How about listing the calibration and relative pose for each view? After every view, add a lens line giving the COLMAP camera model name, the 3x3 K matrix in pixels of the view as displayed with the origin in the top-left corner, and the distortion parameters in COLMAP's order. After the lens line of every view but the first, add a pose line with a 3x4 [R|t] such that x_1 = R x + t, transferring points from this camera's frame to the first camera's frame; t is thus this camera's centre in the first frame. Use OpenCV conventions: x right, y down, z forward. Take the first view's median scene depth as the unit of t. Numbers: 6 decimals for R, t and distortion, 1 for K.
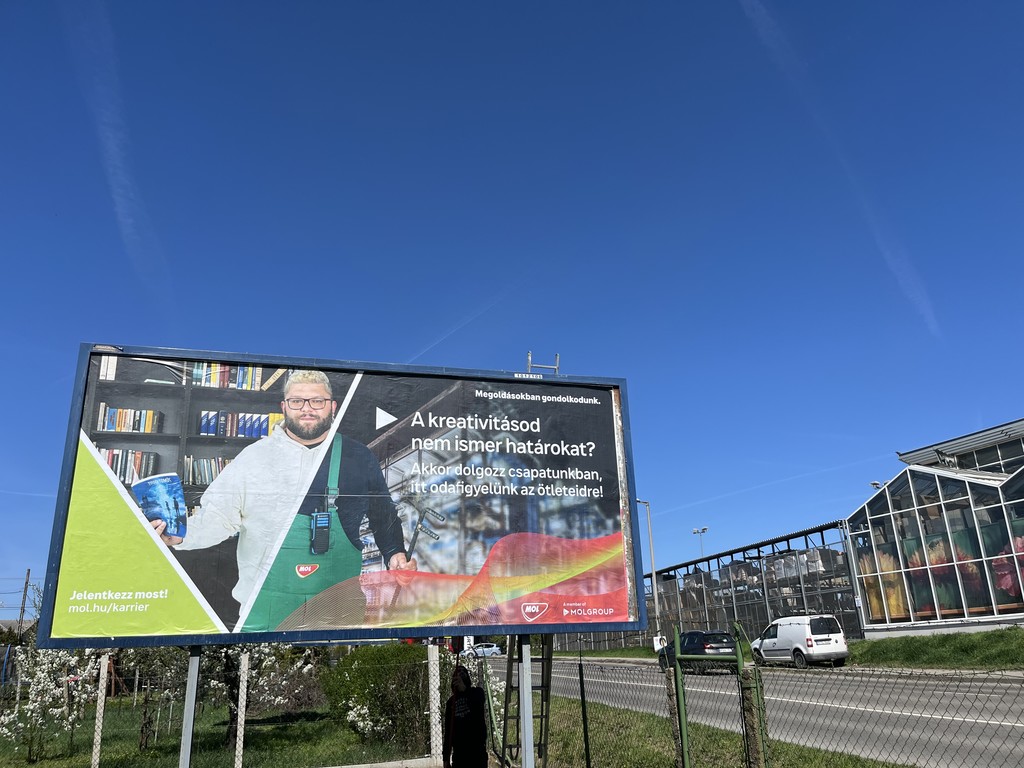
lens RADIAL K [[805.1, 0, 510.3], [0, 805.1, 389.3], [0, 0, 1]] dist [0.060951, -0.090975]
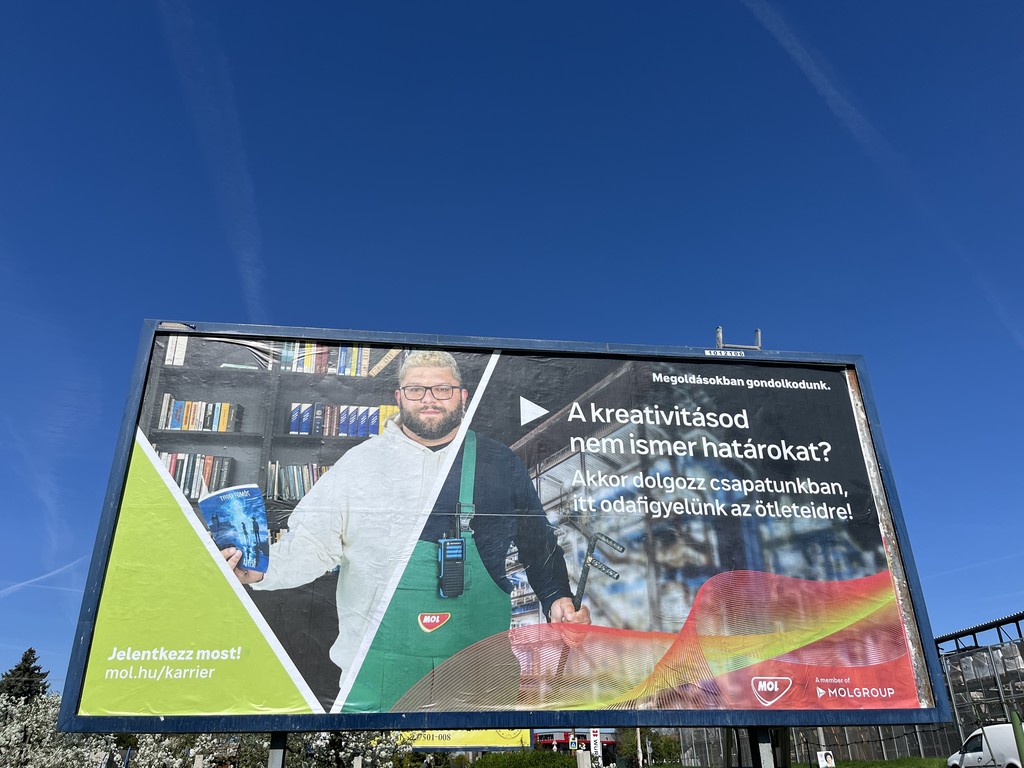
lens RADIAL K [[805.1, 0, 496.4], [0, 805.1, 372.9], [0, 0, 1]] dist [0.060951, -0.090975]
pose [[0.986612, -0.053639, -0.154009, -0.076900], [0.032230, 0.989868, -0.138287, 0.105913], [0.159867, 0.131472, 0.978344, 0.290926]]
